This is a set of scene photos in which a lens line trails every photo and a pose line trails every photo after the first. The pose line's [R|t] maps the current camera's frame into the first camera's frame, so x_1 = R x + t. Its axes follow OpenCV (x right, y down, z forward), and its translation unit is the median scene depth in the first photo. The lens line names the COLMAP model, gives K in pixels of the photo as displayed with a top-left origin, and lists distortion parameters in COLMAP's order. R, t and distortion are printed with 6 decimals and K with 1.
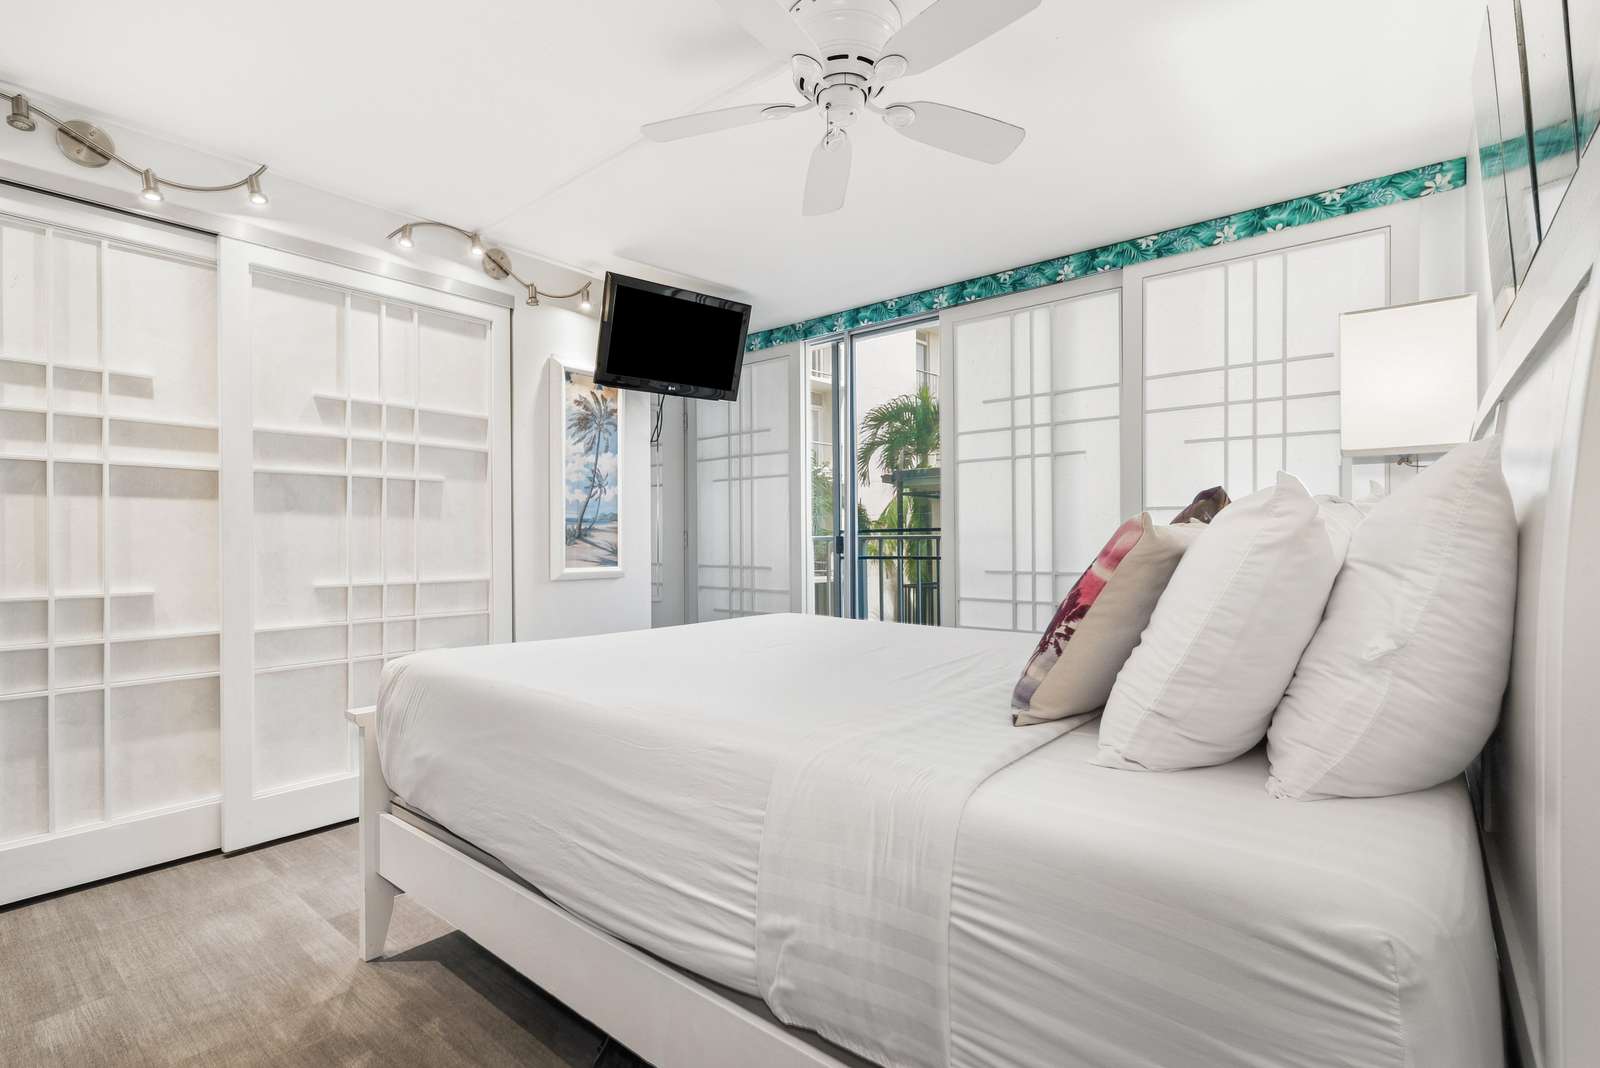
lens RADIAL K [[757.1, 0, 792.0], [0, 757.1, 543.2], [0, 0, 1]] dist [0.001391, 0.000341]
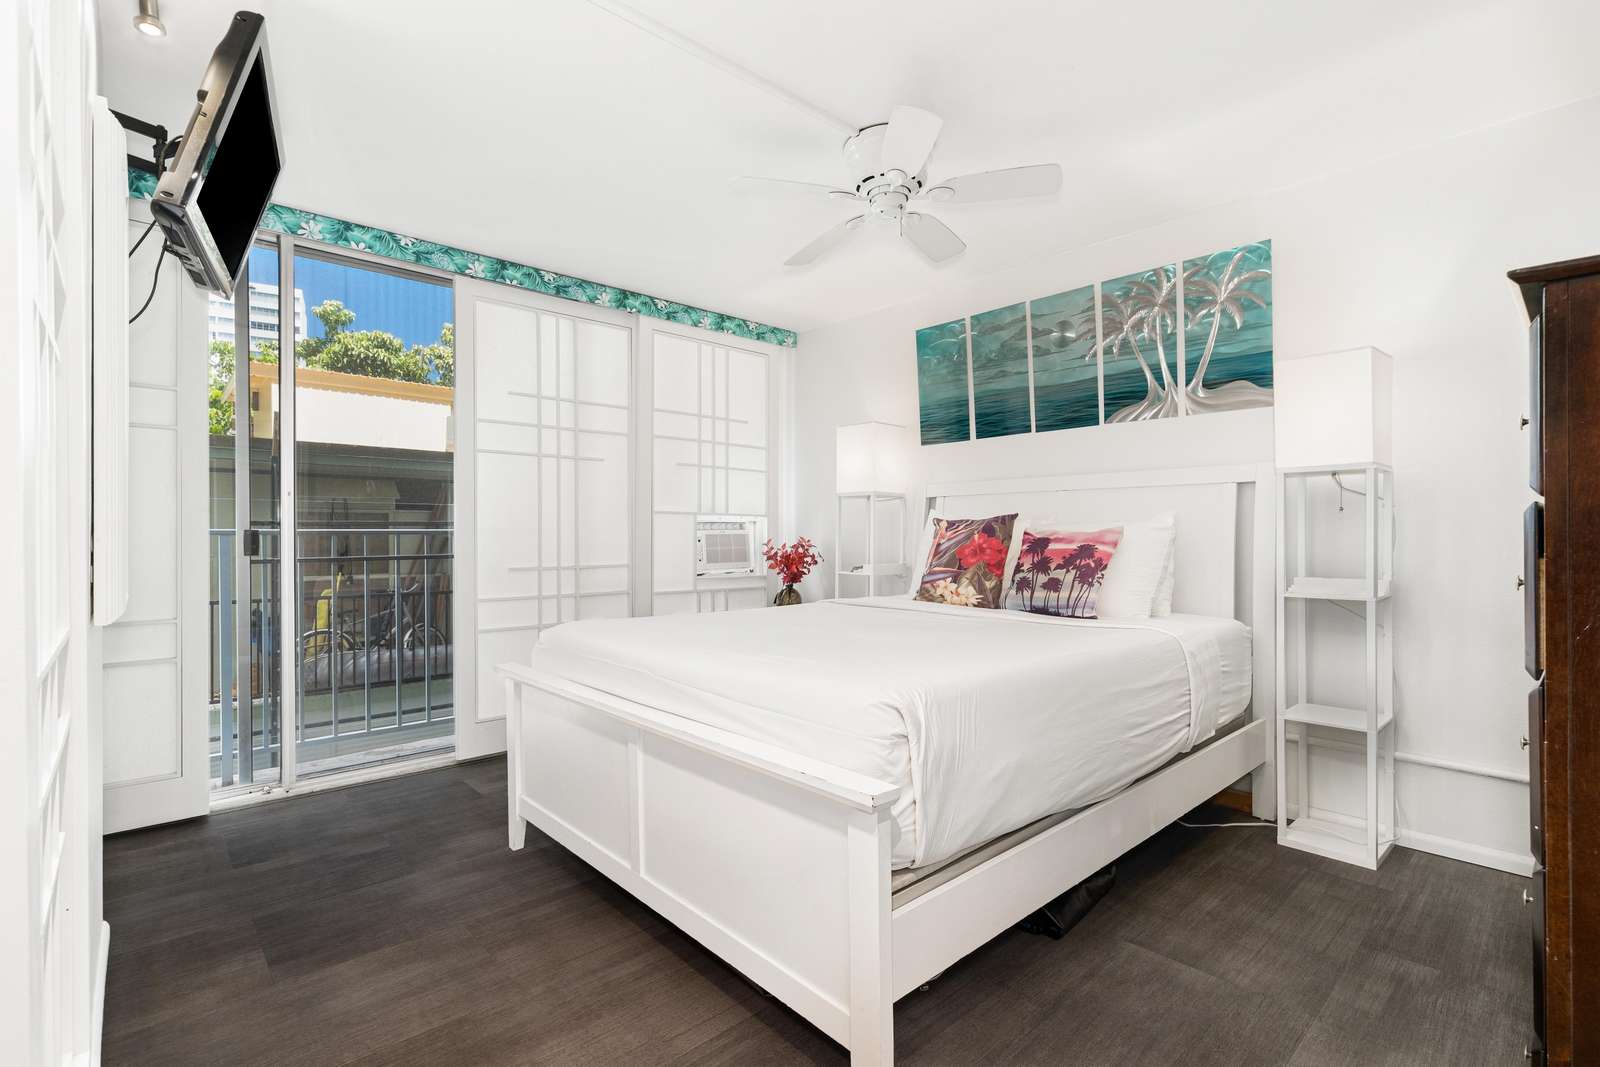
lens RADIAL K [[748.0, 0, 798.3], [0, 748.0, 540.8], [0, 0, 1]] dist [-0.001134, -0.000194]
pose [[0.131619, 0.003255, 0.991295, -0.715046], [0.003429, 0.999987, -0.003739, 0.006247], [-0.991294, 0.003892, 0.131606, 0.580272]]
